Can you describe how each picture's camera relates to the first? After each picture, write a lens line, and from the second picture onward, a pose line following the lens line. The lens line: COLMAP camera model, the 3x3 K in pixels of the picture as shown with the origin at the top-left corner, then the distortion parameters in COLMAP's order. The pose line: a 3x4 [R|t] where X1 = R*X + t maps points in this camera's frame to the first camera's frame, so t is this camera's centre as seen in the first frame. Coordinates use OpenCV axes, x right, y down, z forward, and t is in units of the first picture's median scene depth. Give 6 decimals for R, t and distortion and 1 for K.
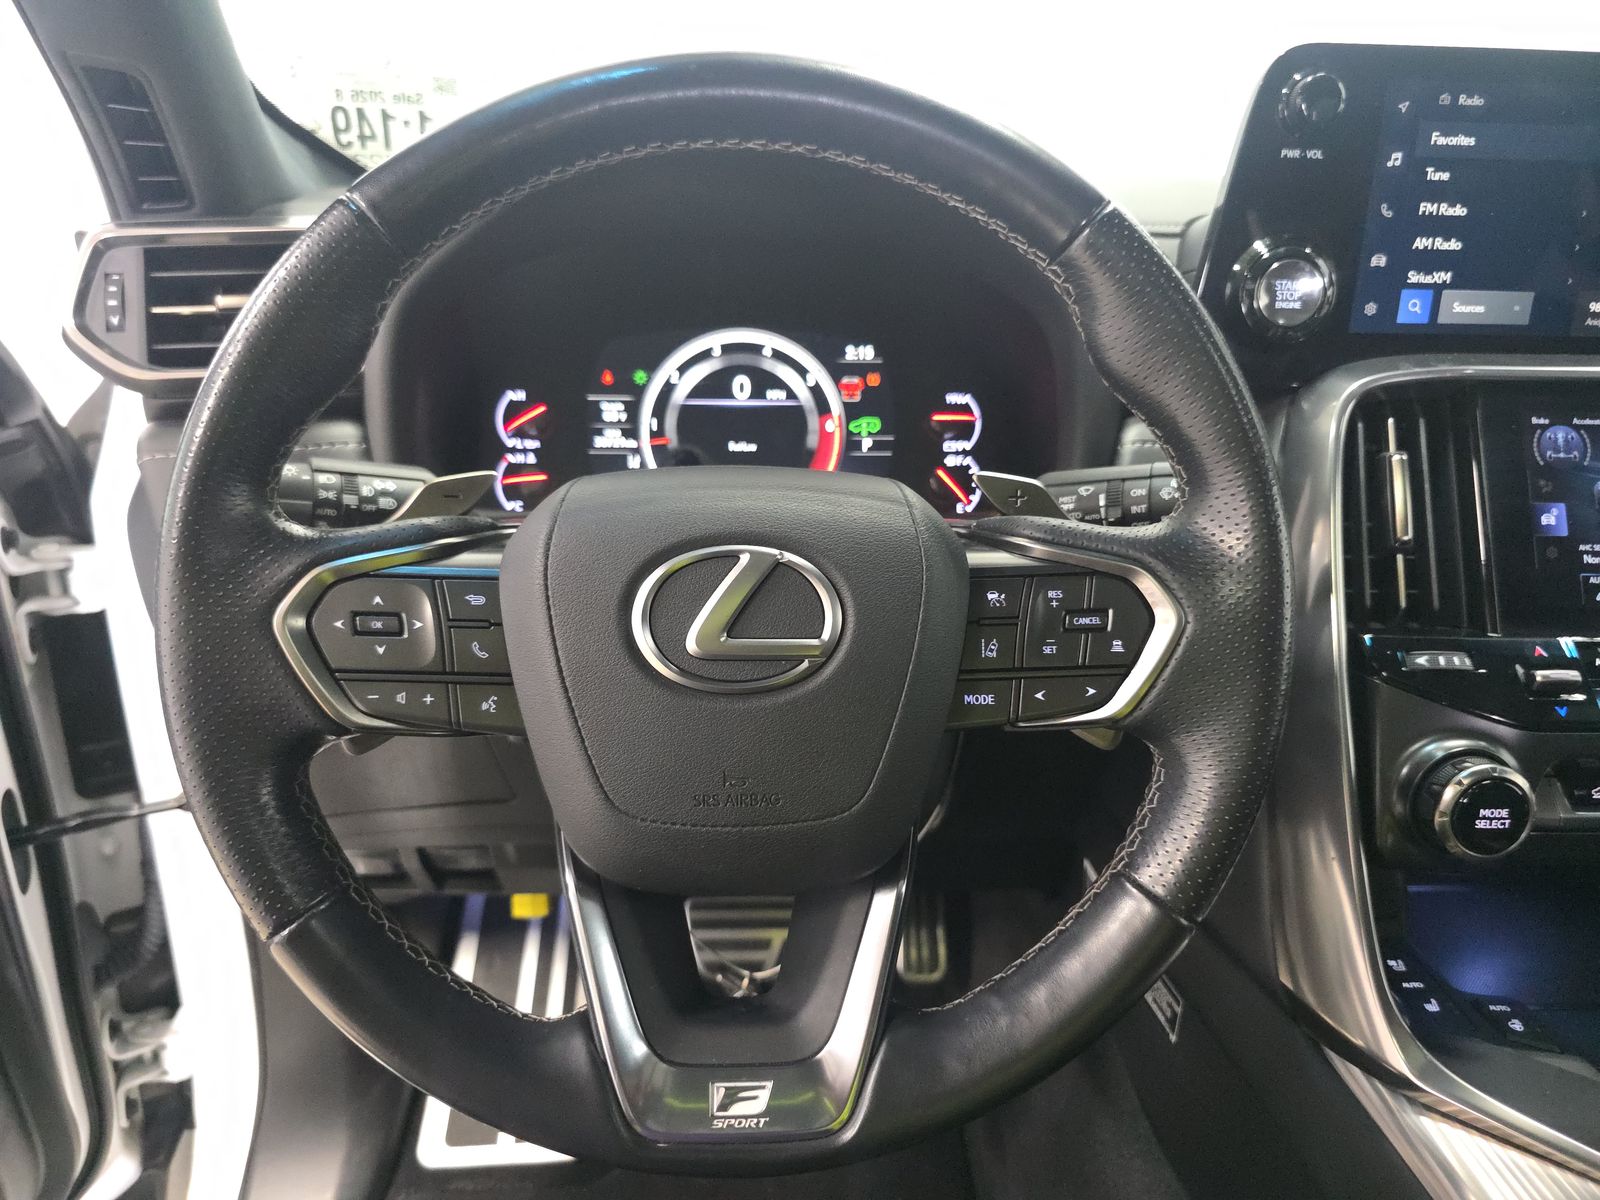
lens RADIAL K [[1076.1, 0, 799.5], [0, 1076.1, 597.1], [0, 0, 1]] dist [0.002945, -0.008095]
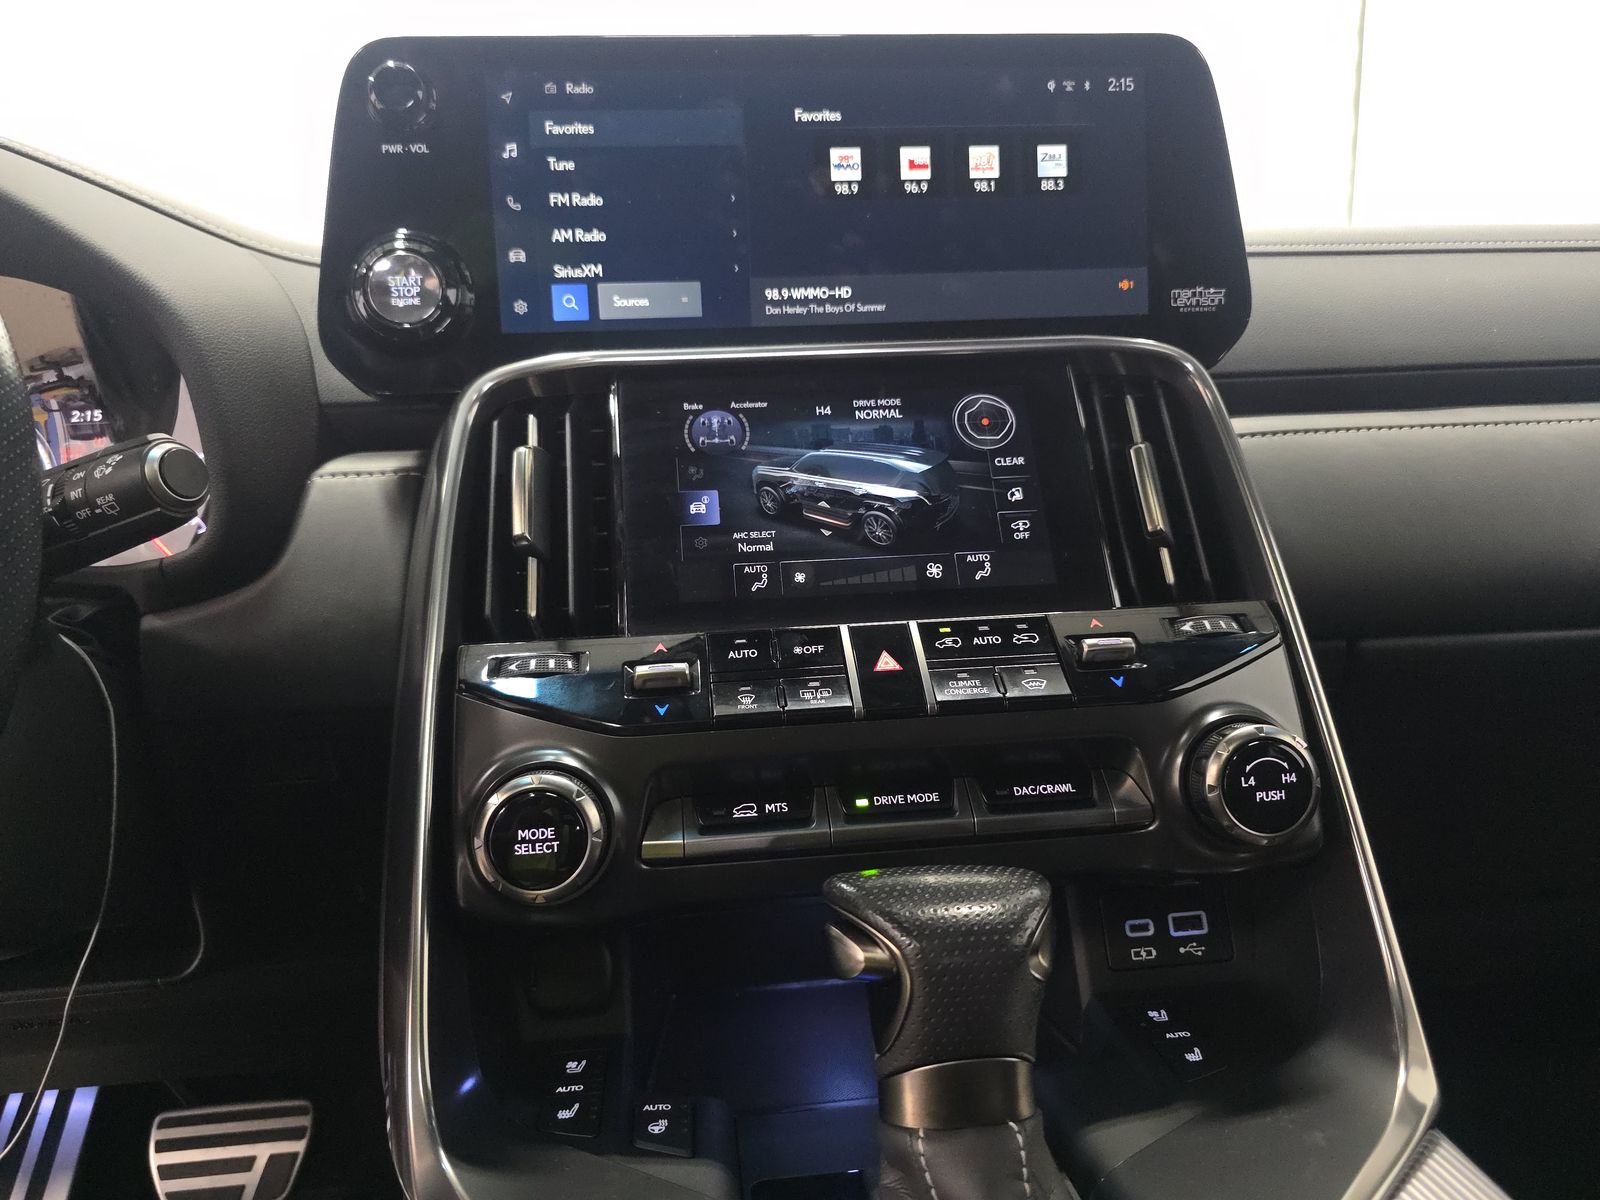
lens RADIAL K [[1076.1, 0, 801.6], [0, 1076.1, 600.5], [0, 0, 1]] dist [0.002945, -0.008095]
pose [[0.996135, -0.066228, 0.057692, 0.717724], [0.076531, 0.976774, -0.200138, 0.183127], [-0.043097, 0.203780, 0.978068, 0.146325]]
